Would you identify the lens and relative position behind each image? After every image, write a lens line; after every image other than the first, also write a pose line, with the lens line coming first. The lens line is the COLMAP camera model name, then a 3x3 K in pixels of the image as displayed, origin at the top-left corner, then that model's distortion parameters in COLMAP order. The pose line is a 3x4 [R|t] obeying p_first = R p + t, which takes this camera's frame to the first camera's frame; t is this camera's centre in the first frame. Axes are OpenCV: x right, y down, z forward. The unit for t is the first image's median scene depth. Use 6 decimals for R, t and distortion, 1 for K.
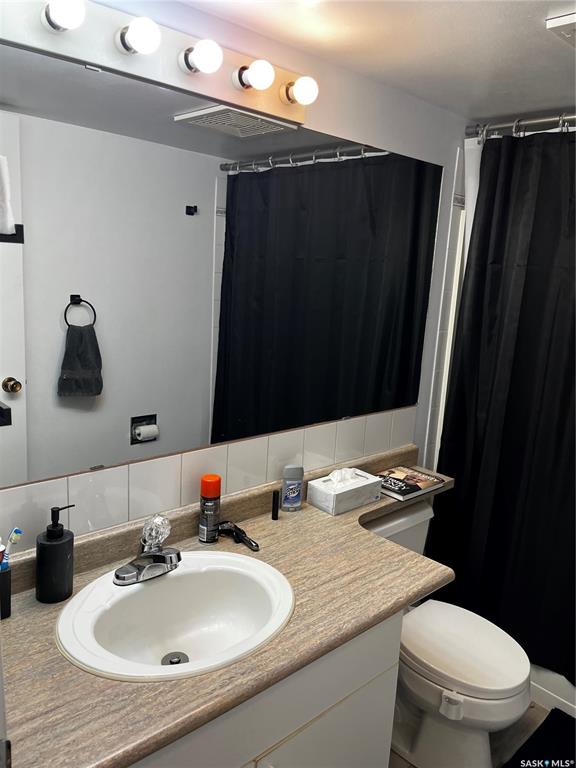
lens RADIAL K [[588.6, 0, 292.9], [0, 588.6, 378.9], [0, 0, 1]] dist [0.053281, -0.069205]
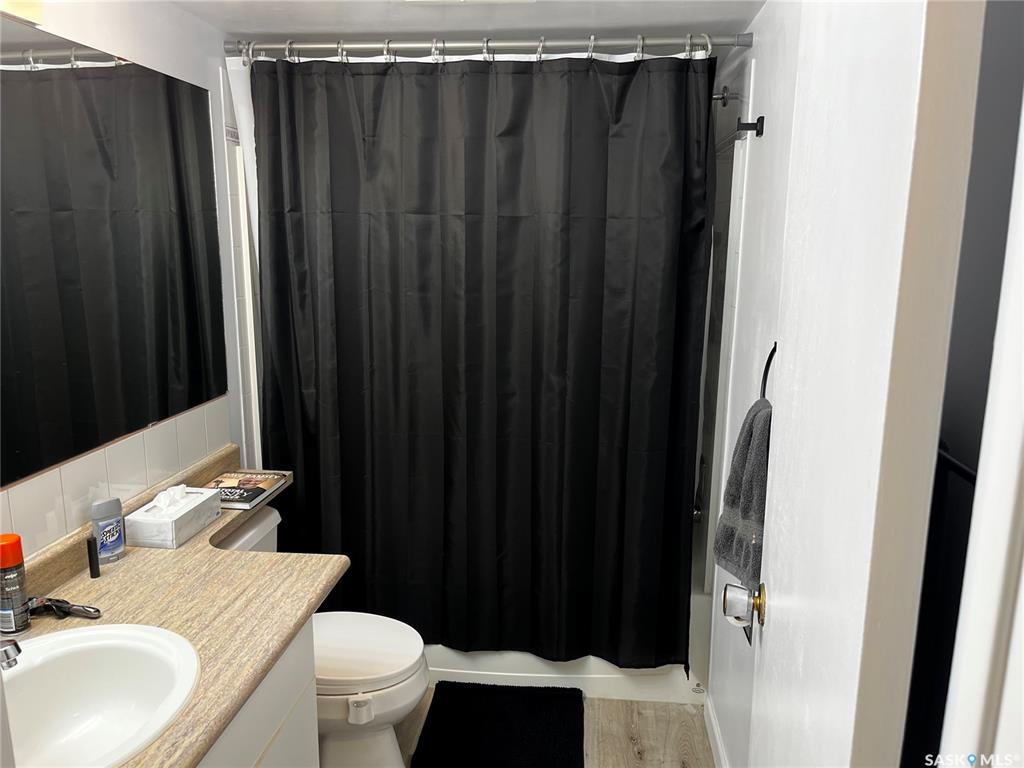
lens RADIAL K [[784.8, 0, 509.5], [0, 784.8, 390.2], [0, 0, 1]] dist [0.053281, -0.069205]
pose [[0.758880, -0.176703, 0.626799, -0.196932], [0.157960, 0.983687, 0.086069, 0.009673], [-0.631783, 0.033693, 0.774413, -0.069301]]
